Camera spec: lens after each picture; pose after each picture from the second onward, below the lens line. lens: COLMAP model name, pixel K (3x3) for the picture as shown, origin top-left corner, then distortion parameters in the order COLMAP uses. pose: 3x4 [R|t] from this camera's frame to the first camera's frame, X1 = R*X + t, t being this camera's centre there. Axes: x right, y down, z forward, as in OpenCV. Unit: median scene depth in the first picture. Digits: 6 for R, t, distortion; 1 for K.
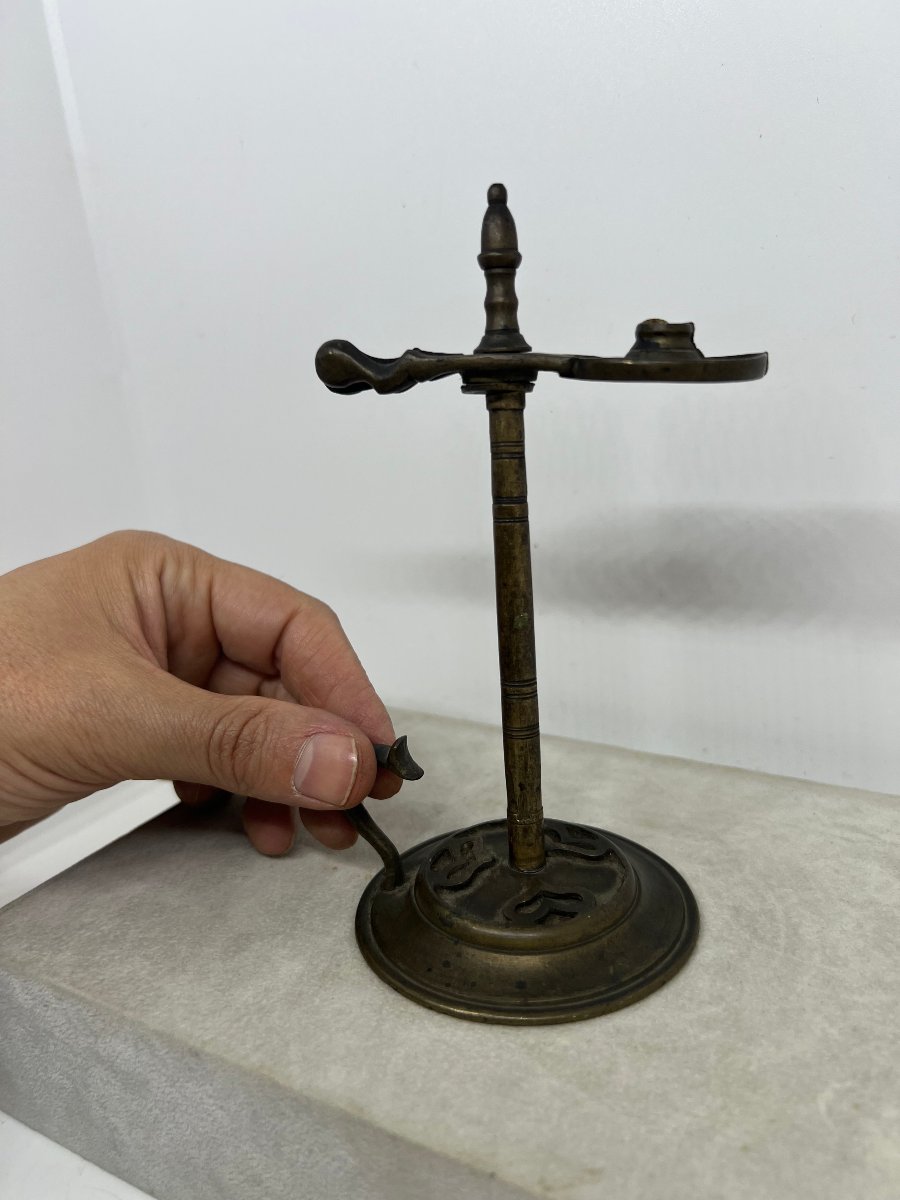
lens RADIAL K [[995.9, 0, 450.0], [0, 995.9, 600.0], [0, 0, 1]] dist [0.006896, -0.011371]
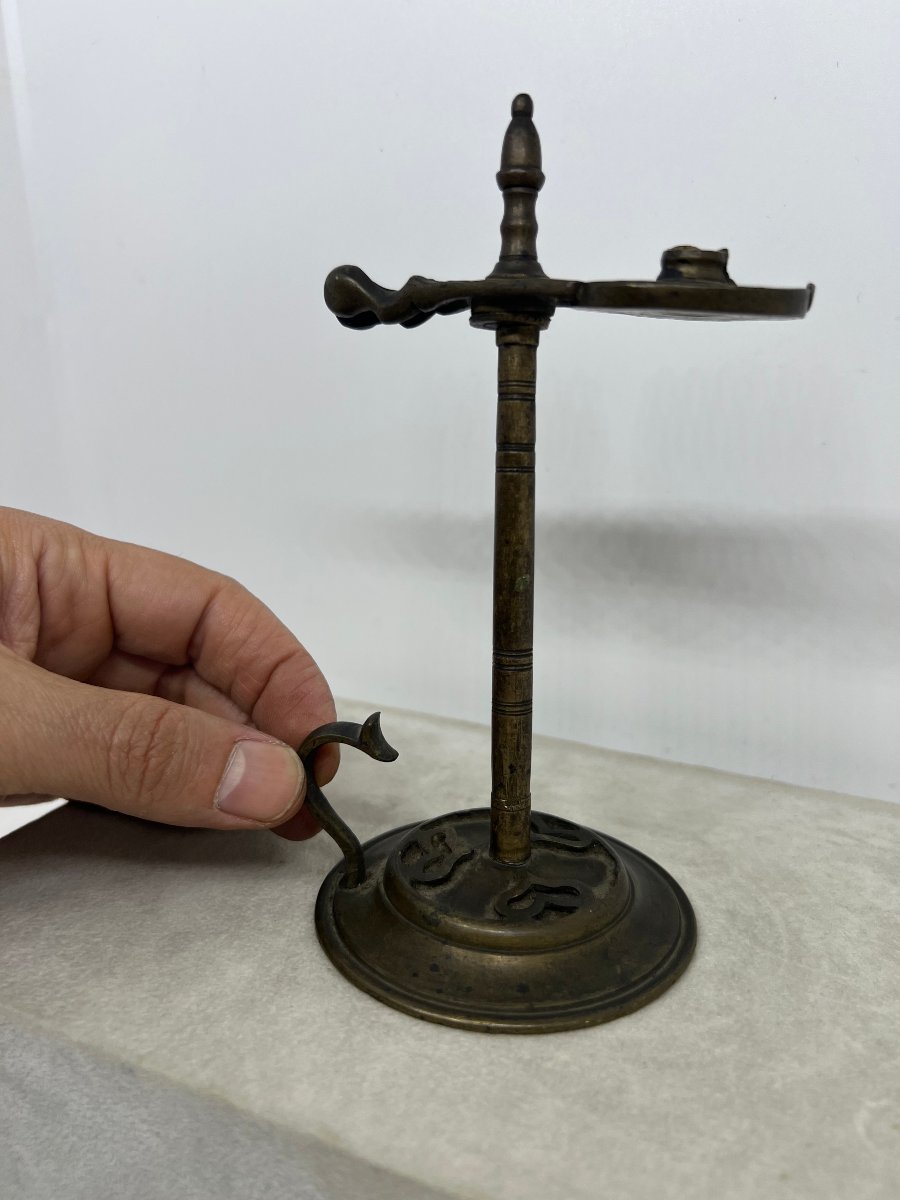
lens RADIAL K [[995.9, 0, 450.0], [0, 995.9, 600.0], [0, 0, 1]] dist [0.006896, -0.011371]
pose [[0.992881, 0.050766, 0.107751, -0.094768], [-0.048366, 0.998522, -0.024771, 0.065557], [-0.108849, 0.019383, 0.993869, 0.125398]]
